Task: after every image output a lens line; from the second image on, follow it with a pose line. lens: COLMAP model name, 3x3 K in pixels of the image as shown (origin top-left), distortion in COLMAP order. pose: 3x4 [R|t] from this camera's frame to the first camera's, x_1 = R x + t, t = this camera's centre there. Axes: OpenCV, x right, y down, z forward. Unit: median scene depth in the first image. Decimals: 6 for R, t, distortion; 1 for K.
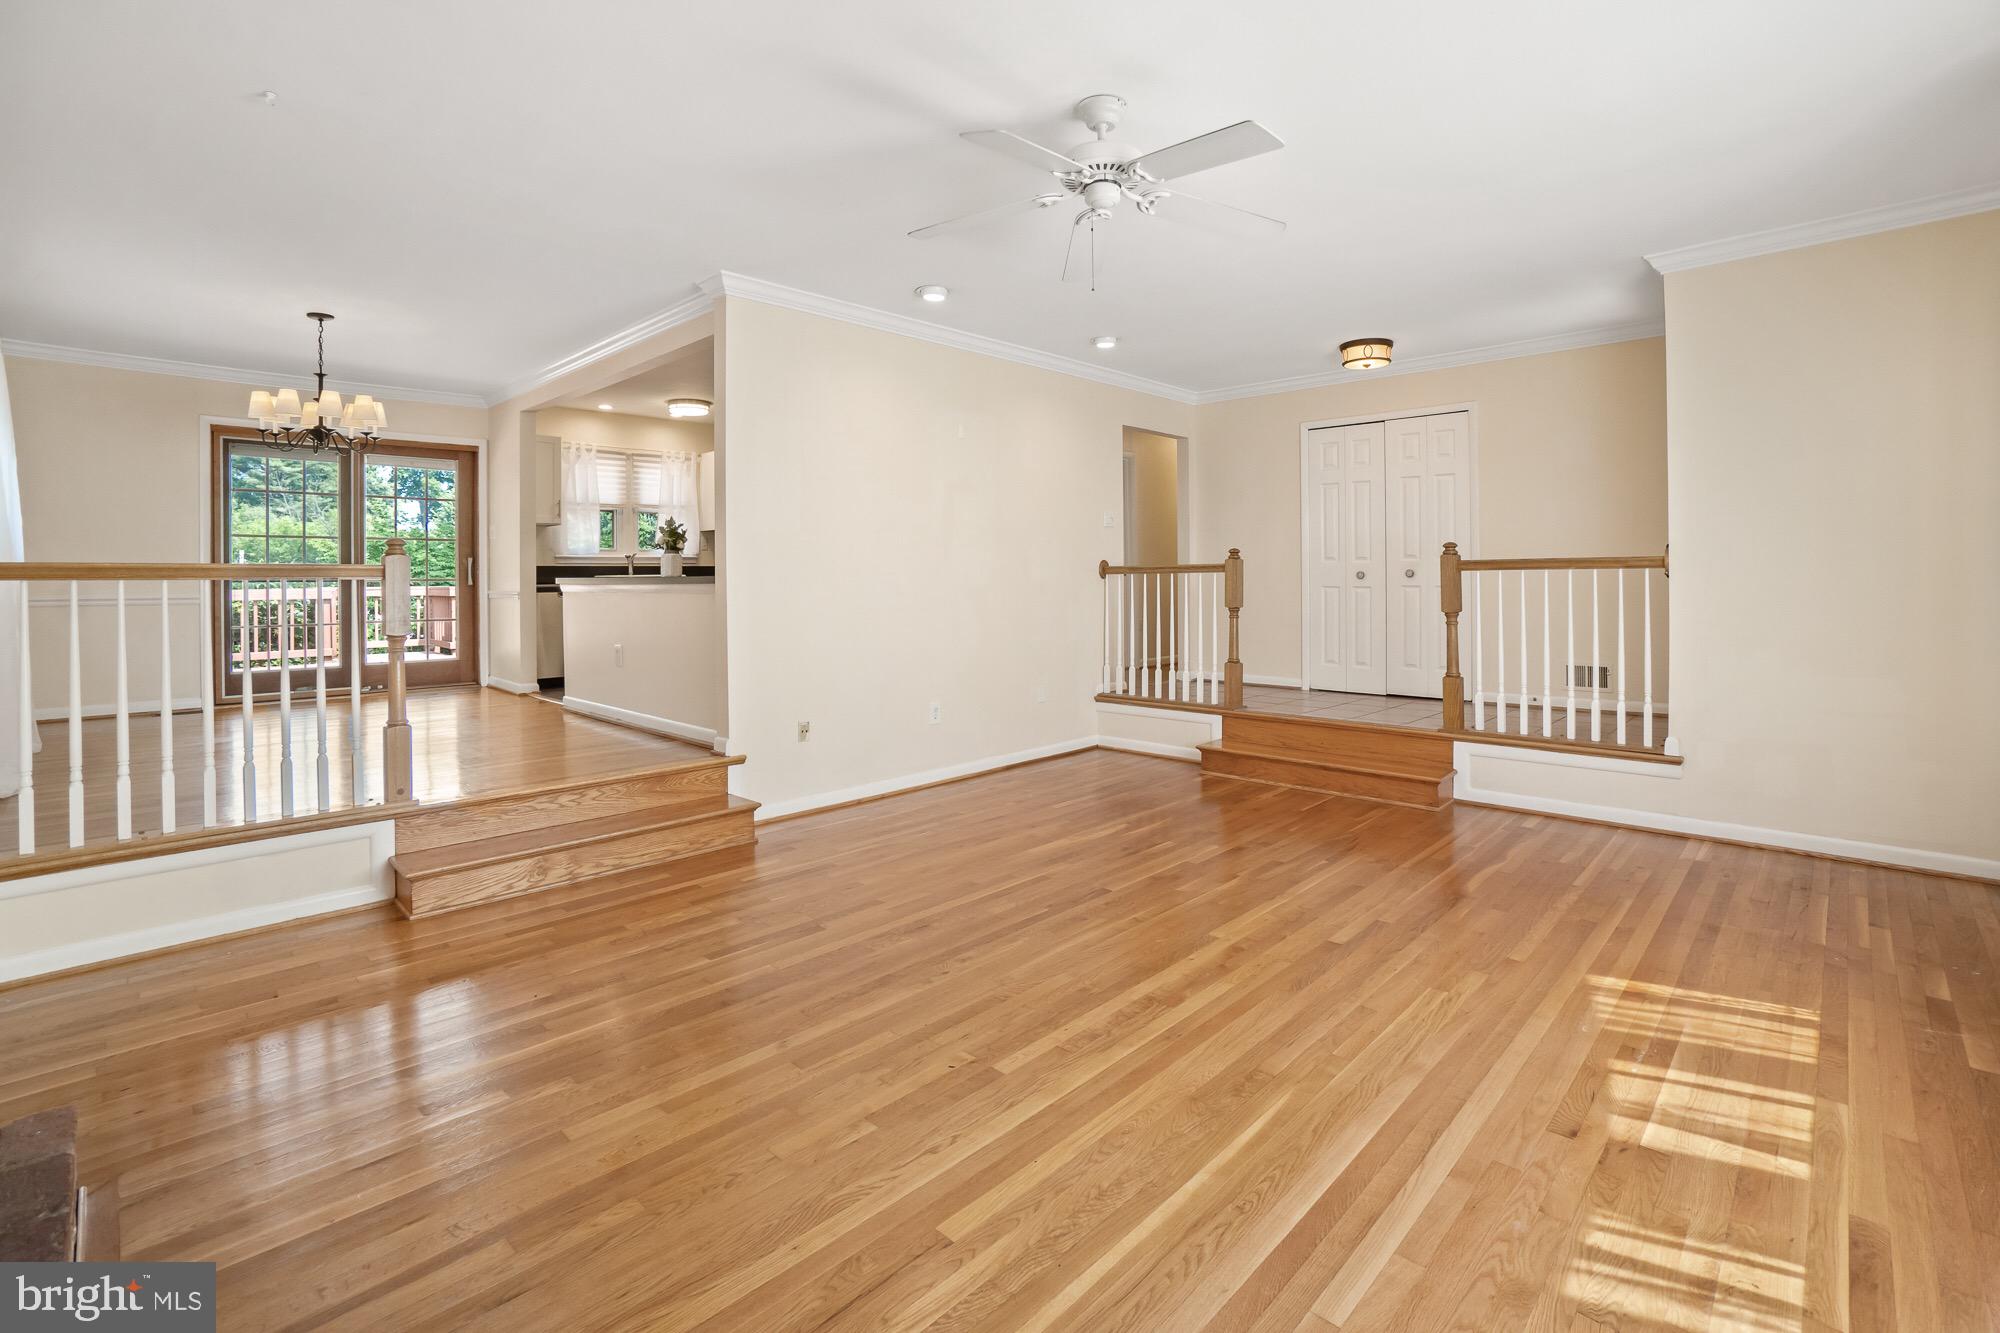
lens RADIAL K [[915.9, 0, 965.2], [0, 915.9, 564.9], [0, 0, 1]] dist [-0.044544, 0.010419]
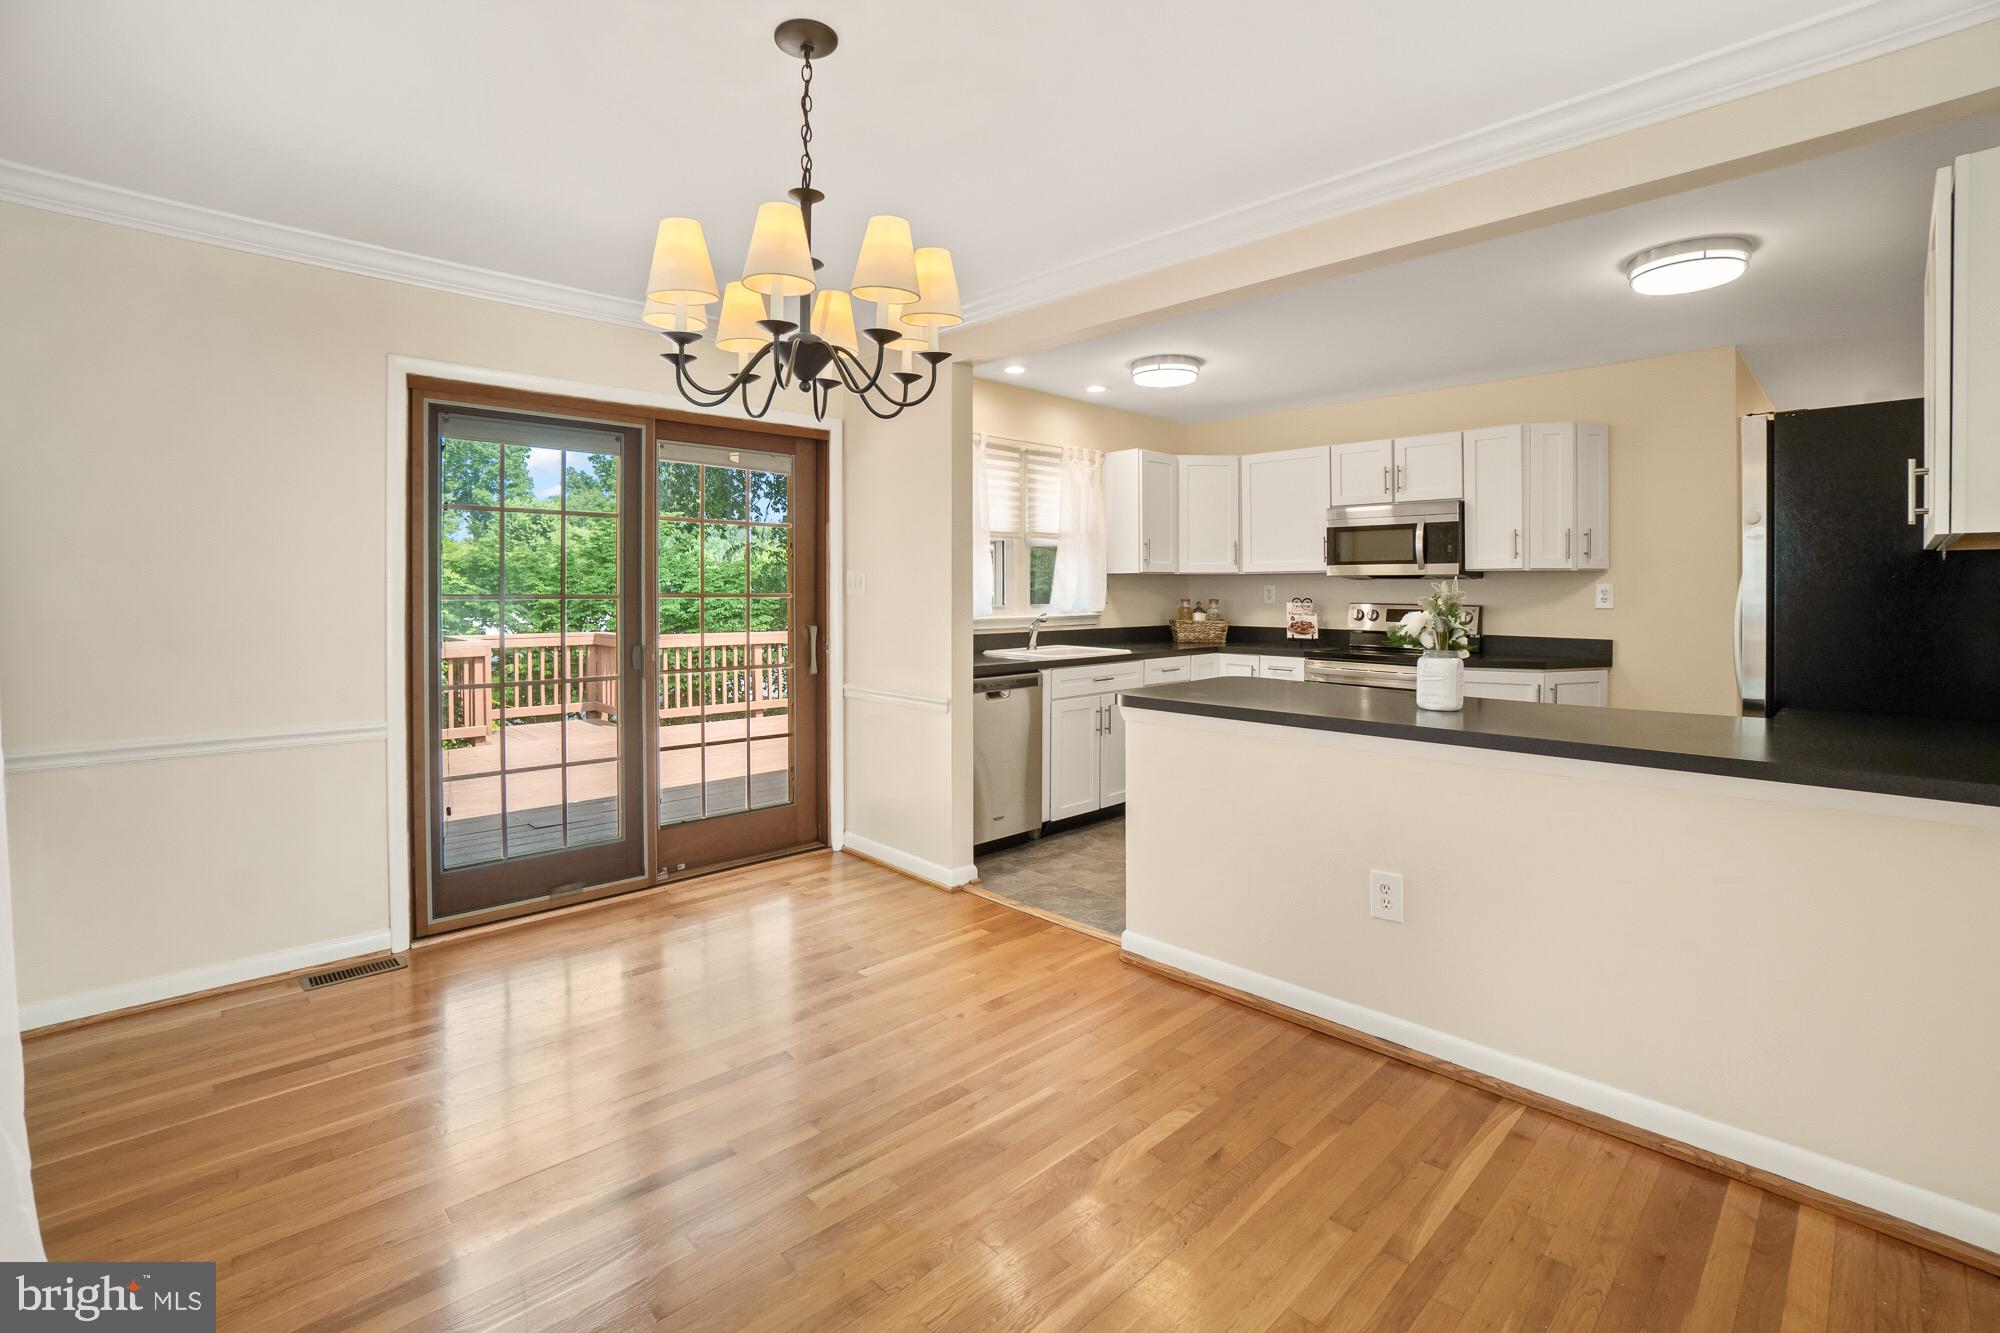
lens RADIAL K [[915.9, 0, 963.7], [0, 915.9, 574.9], [0, 0, 1]] dist [-0.044544, 0.010419]
pose [[0.999410, 0.014931, -0.030920, -0.434854], [-0.014989, 0.999886, -0.001636, -0.040160], [0.030892, 0.002098, 0.999521, 0.423110]]
